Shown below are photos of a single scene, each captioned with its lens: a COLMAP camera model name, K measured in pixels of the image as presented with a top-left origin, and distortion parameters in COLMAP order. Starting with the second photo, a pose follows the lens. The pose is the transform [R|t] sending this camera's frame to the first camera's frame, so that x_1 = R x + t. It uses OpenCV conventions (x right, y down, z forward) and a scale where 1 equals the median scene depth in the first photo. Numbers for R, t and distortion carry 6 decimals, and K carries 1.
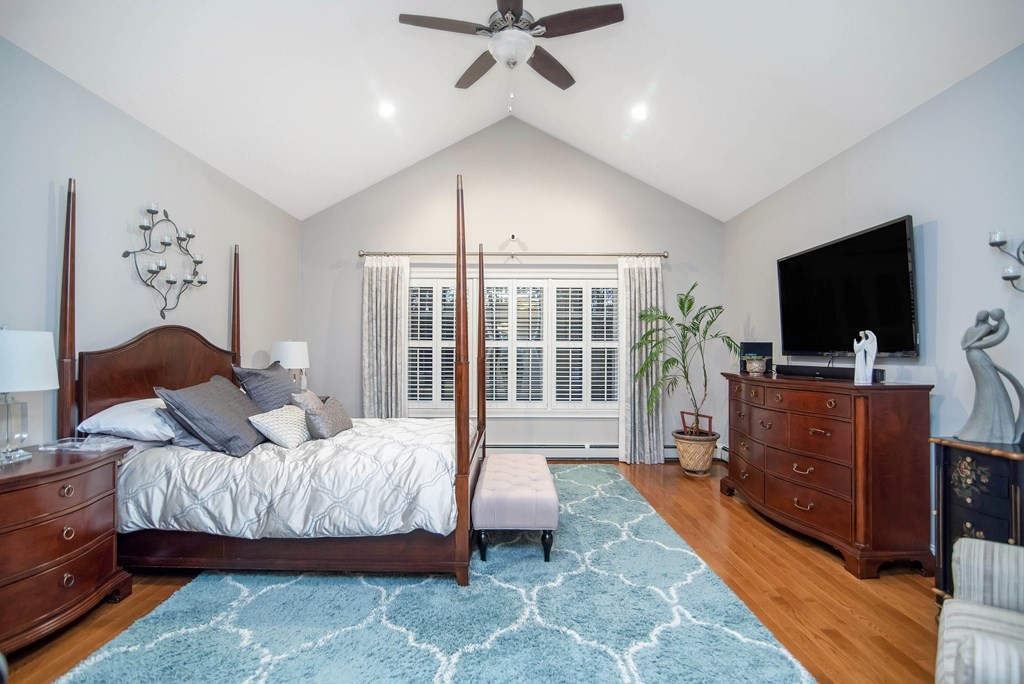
lens RADIAL K [[478.4, 0, 512.2], [0, 478.4, 348.3], [0, 0, 1]] dist [-0.003201, -0.000500]
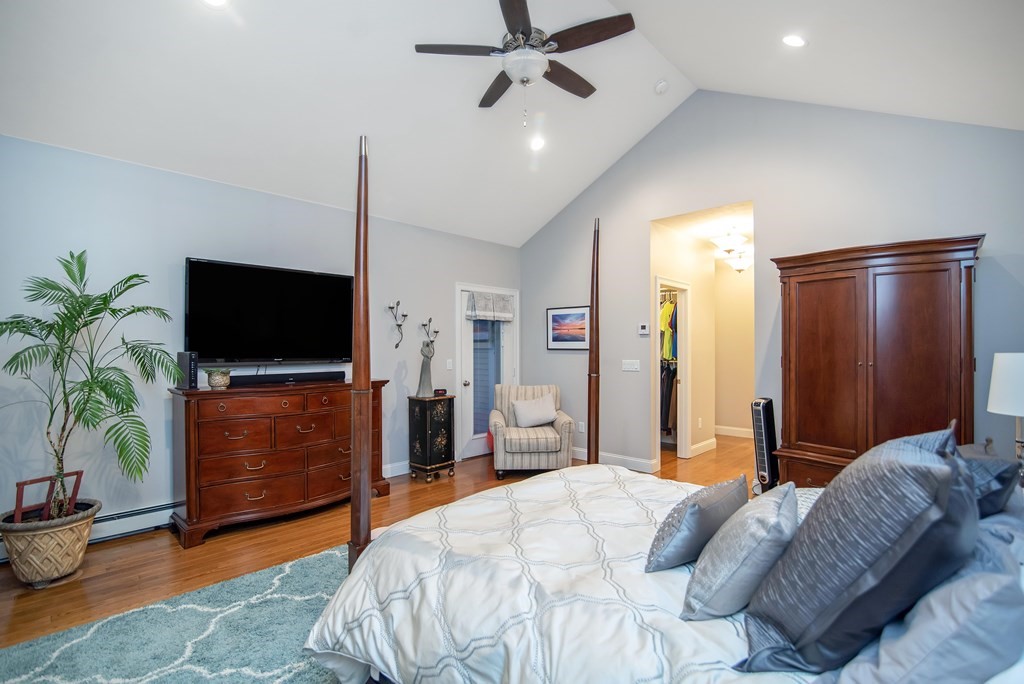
lens RADIAL K [[478.4, 0, 512.2], [0, 478.4, 348.3], [0, 0, 1]] dist [-0.003201, -0.000500]
pose [[-0.723059, -0.005370, 0.690765, -0.379538], [-0.009380, 0.999954, -0.002045, -0.017869], [-0.690723, -0.007958, -0.723076, 0.973884]]
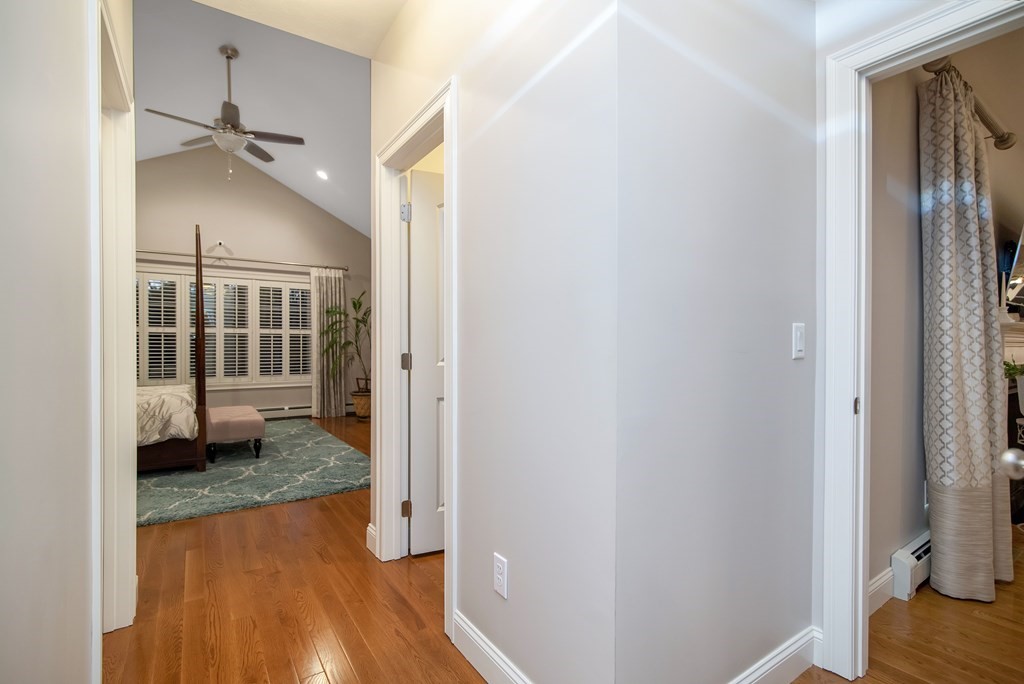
lens RADIAL K [[478.4, 0, 512.2], [0, 478.4, 348.3], [0, 0, 1]] dist [-0.003201, -0.000500]
pose [[0.832121, -0.007864, 0.554538, -0.057508], [-0.001583, 0.999862, 0.016554, 0.016123], [-0.554591, -0.014653, 0.831994, -0.459892]]
